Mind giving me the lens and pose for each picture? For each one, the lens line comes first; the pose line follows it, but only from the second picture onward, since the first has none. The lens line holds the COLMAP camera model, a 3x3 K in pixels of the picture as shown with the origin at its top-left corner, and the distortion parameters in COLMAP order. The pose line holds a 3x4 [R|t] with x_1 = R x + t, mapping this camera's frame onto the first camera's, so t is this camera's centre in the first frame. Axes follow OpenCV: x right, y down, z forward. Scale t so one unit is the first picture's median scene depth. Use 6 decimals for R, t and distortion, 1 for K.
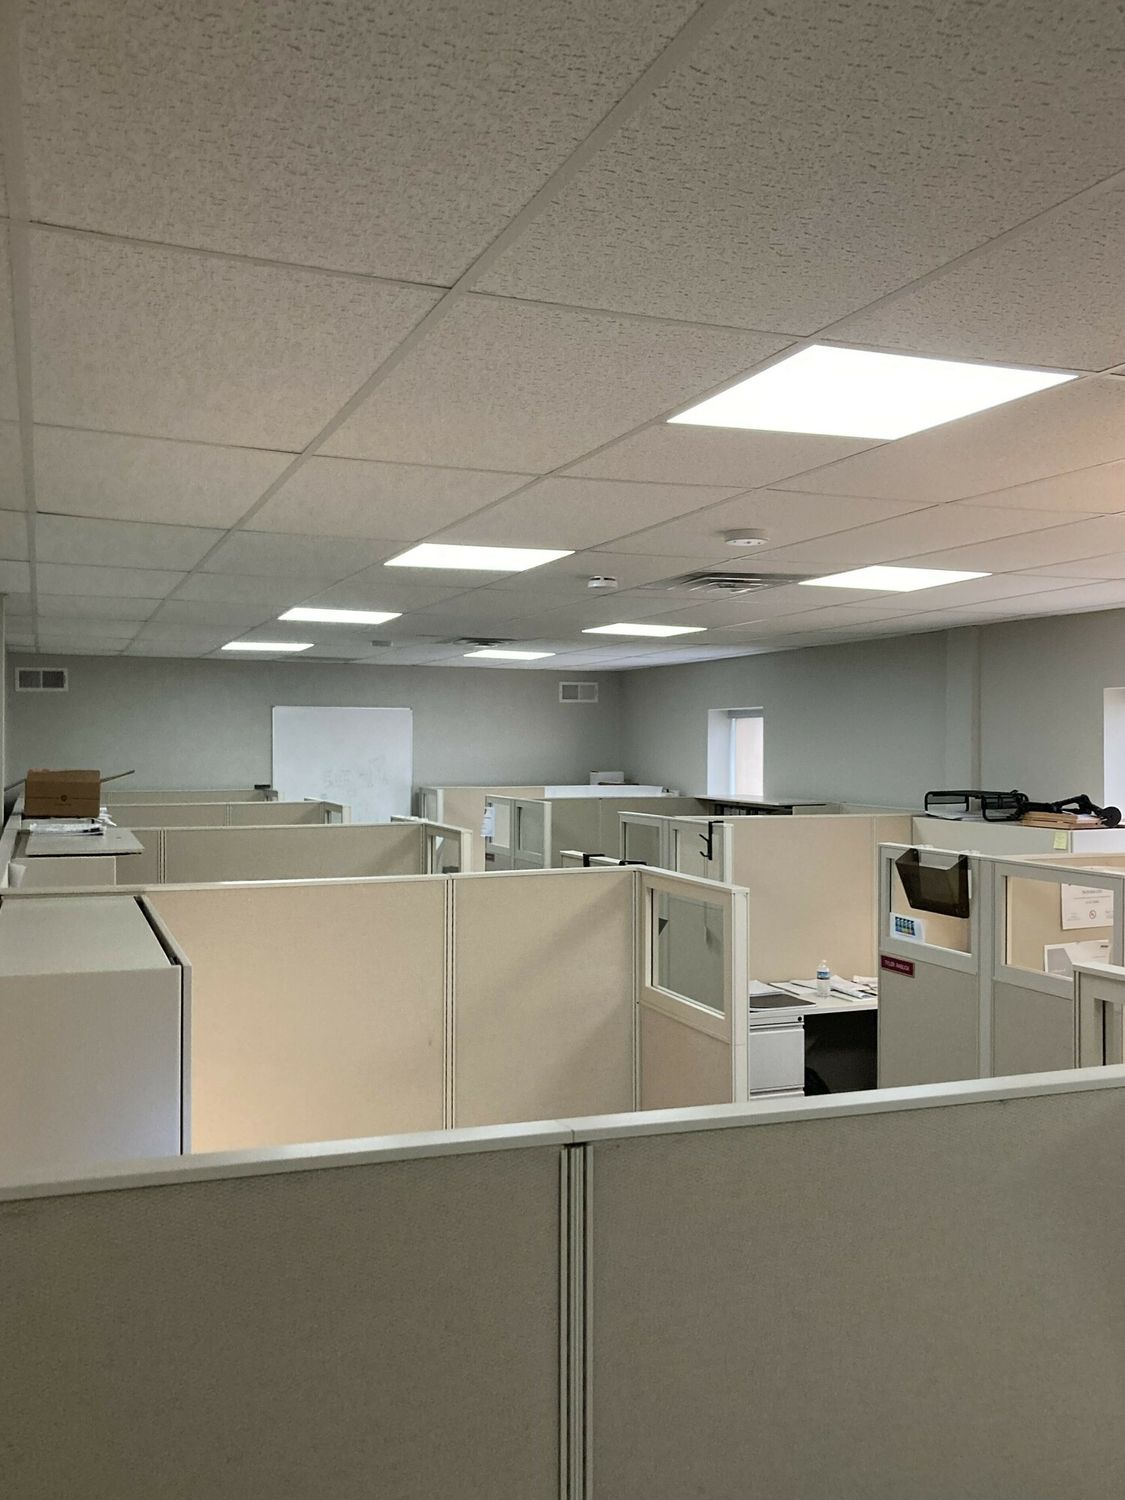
lens RADIAL K [[1256.3, 0, 558.5], [0, 1256.3, 737.3], [0, 0, 1]] dist [0.046664, -0.033286]
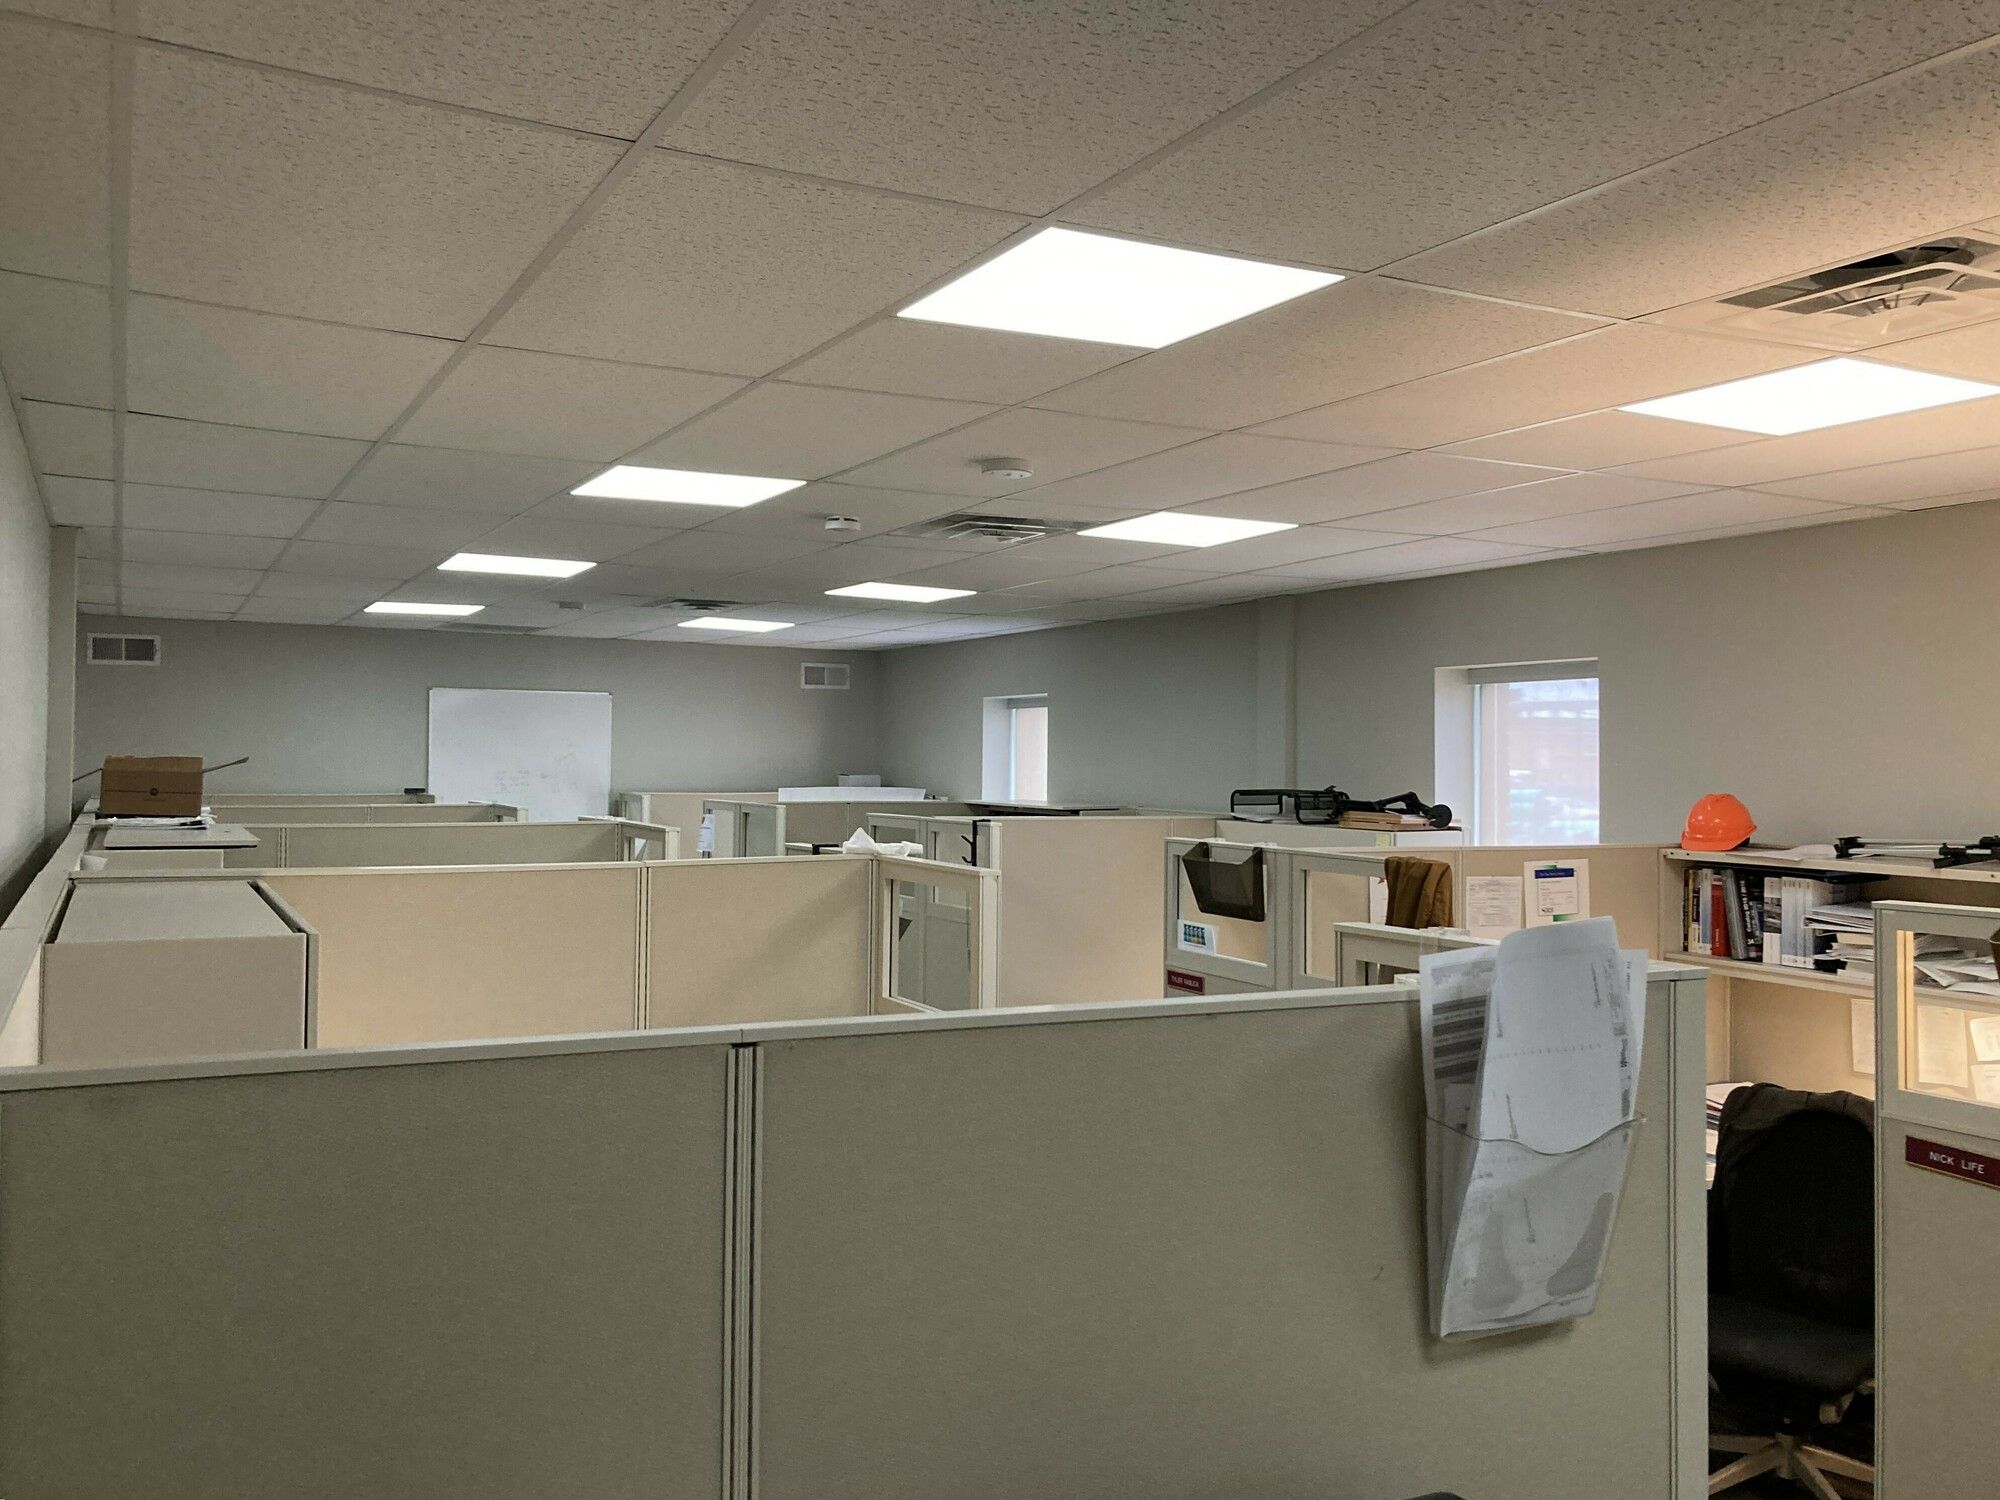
lens RADIAL K [[1675.0, 0, 998.6], [0, 1675.0, 765.9], [0, 0, 1]] dist [0.046664, -0.033286]
pose [[0.995264, 0.009424, 0.096751, 0.035221], [-0.007472, 0.999762, -0.020514, 0.062987], [-0.096921, 0.019694, 0.995097, -0.115592]]
